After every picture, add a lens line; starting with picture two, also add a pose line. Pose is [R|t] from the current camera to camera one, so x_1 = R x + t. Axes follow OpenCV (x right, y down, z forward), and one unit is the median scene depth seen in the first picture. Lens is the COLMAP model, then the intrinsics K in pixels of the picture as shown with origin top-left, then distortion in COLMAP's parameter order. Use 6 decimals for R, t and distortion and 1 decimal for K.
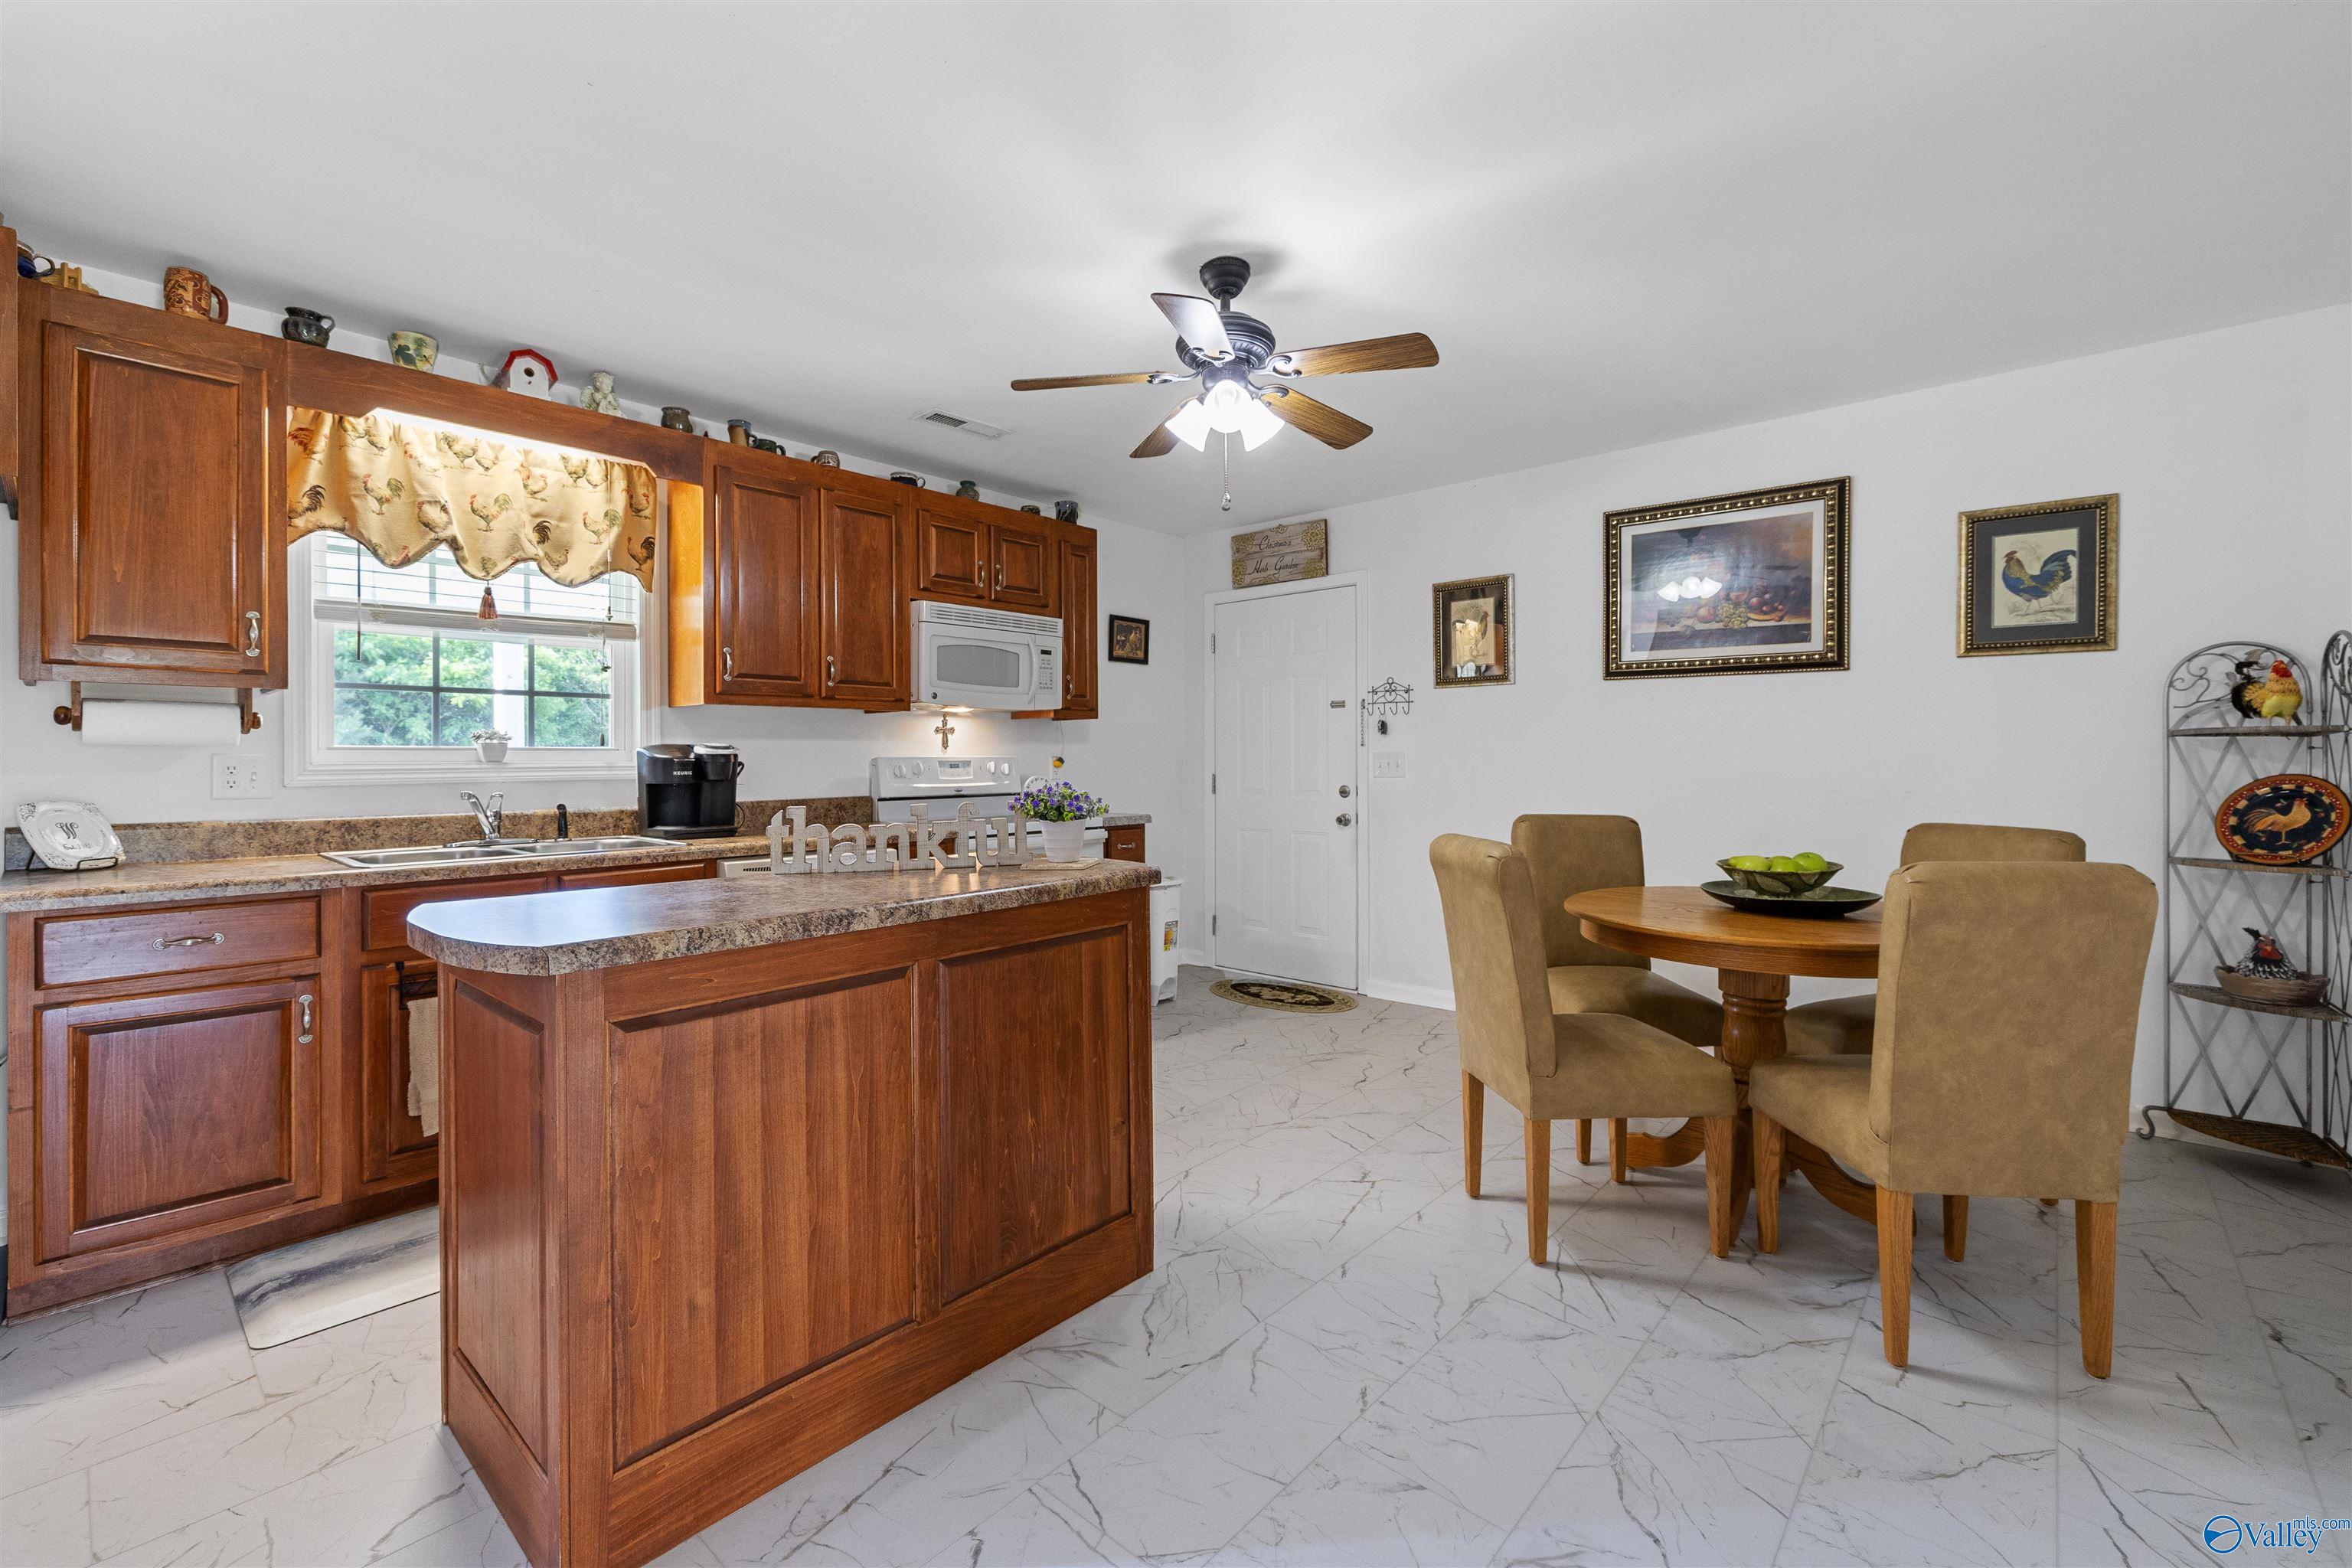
lens RADIAL K [[999.9, 0, 1171.9], [0, 999.9, 776.5], [0, 0, 1]] dist [-0.002101, -0.000539]
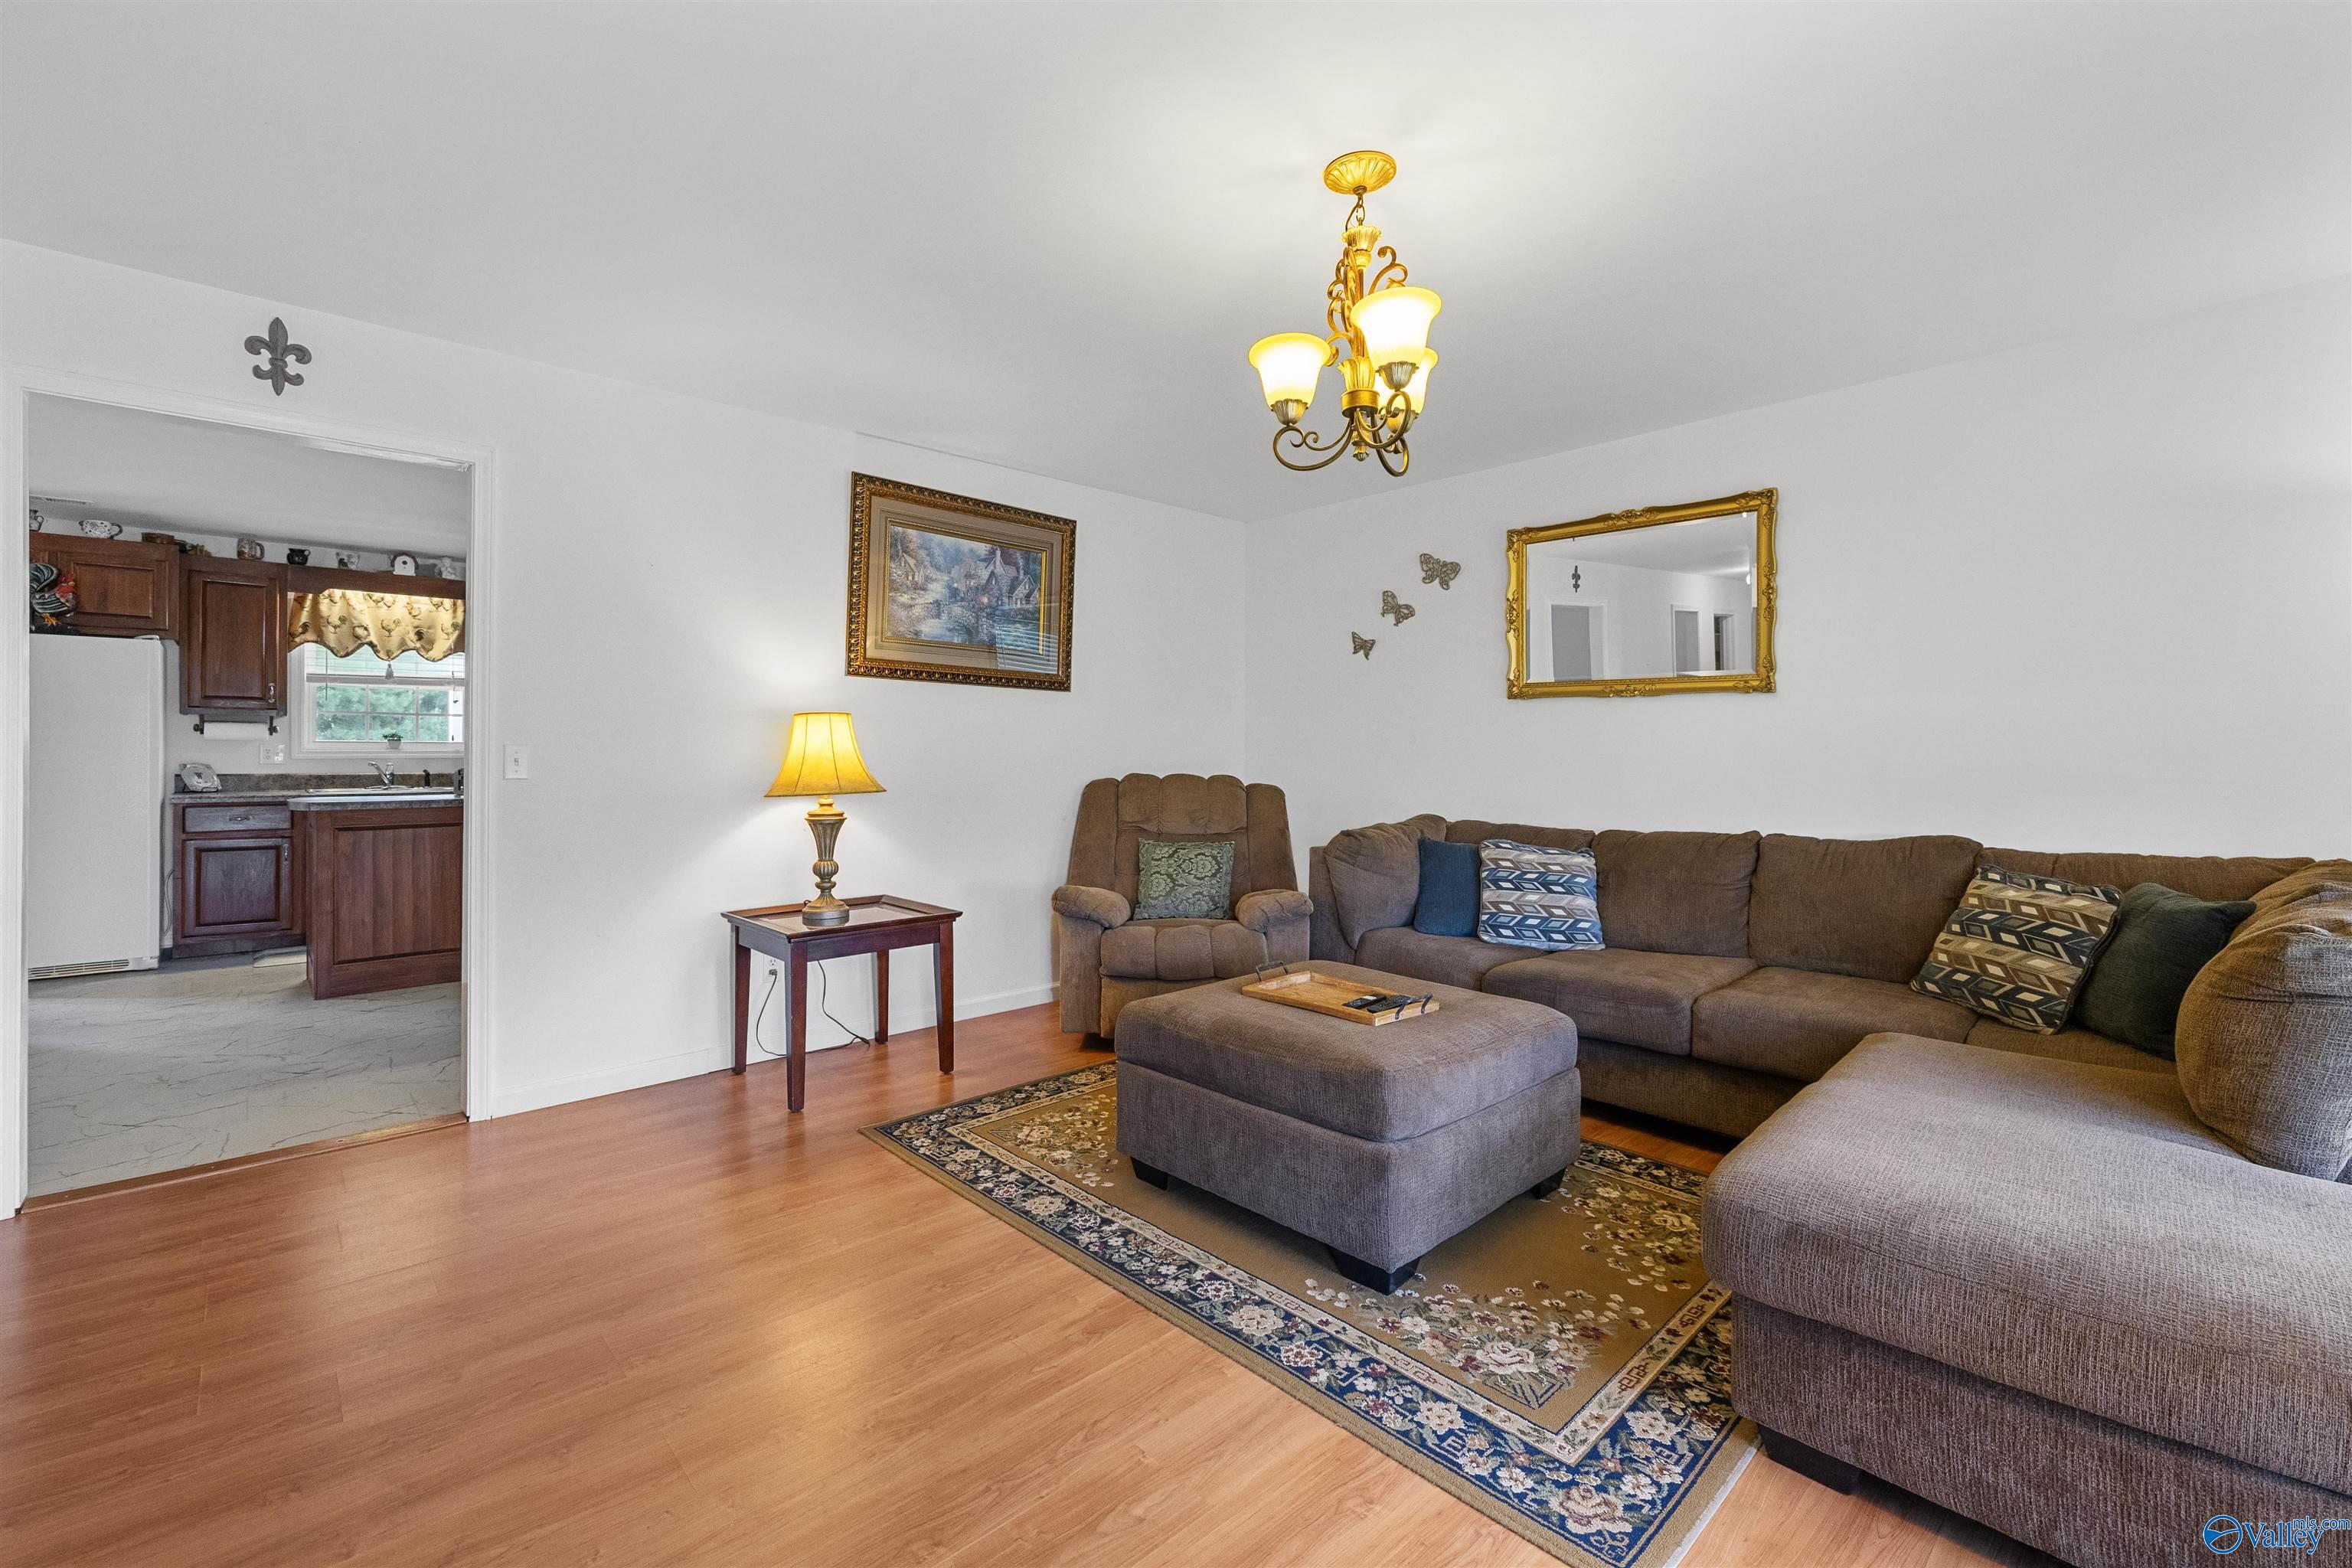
lens RADIAL K [[999.9, 0, 1170.6], [0, 999.9, 769.6], [0, 0, 1]] dist [-0.002101, -0.000539]
pose [[0.995586, 0.010331, -0.093287, 1.255447], [-0.010066, 0.999944, 0.003303, 0.006936], [0.093315, -0.002349, 0.995634, -1.018528]]
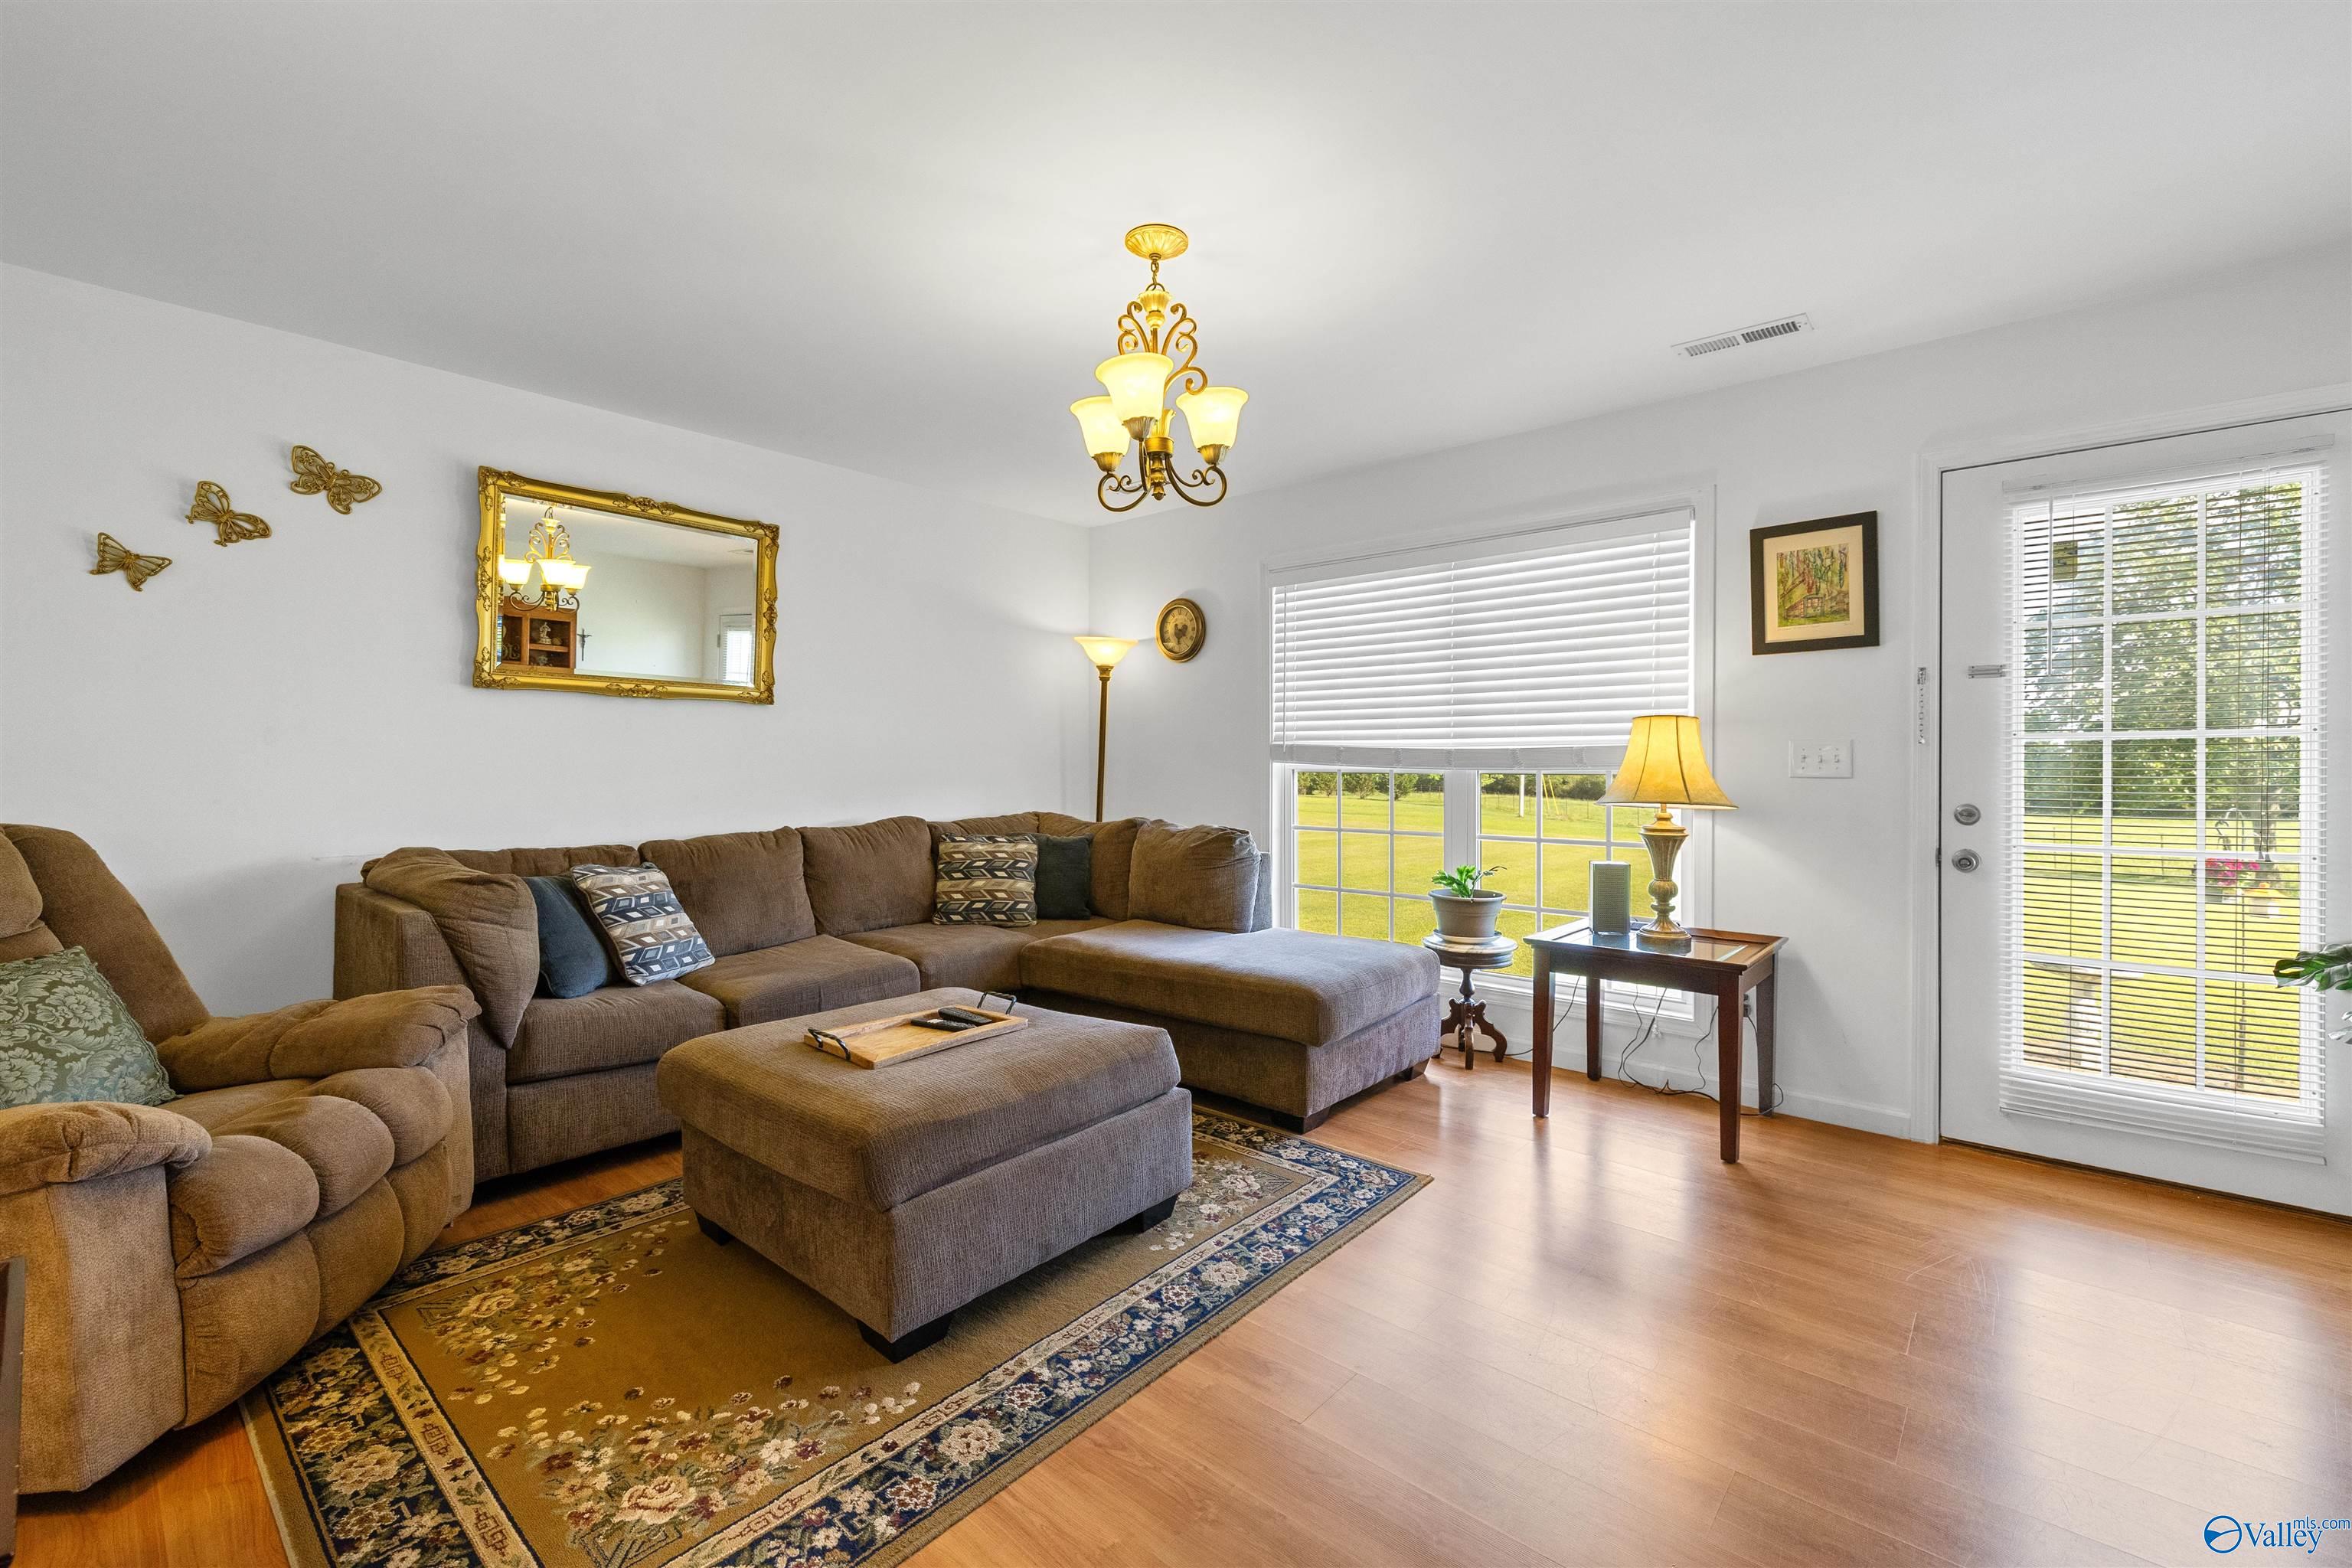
lens RADIAL K [[999.9, 0, 1163.0], [0, 999.9, 768.8], [0, 0, 1]] dist [-0.002101, -0.000539]
pose [[-0.013393, 0.000744, 0.999910, -4.509786], [0.020137, 0.999797, -0.000475, 0.032833], [-0.999708, 0.020129, -0.013405, 4.677931]]
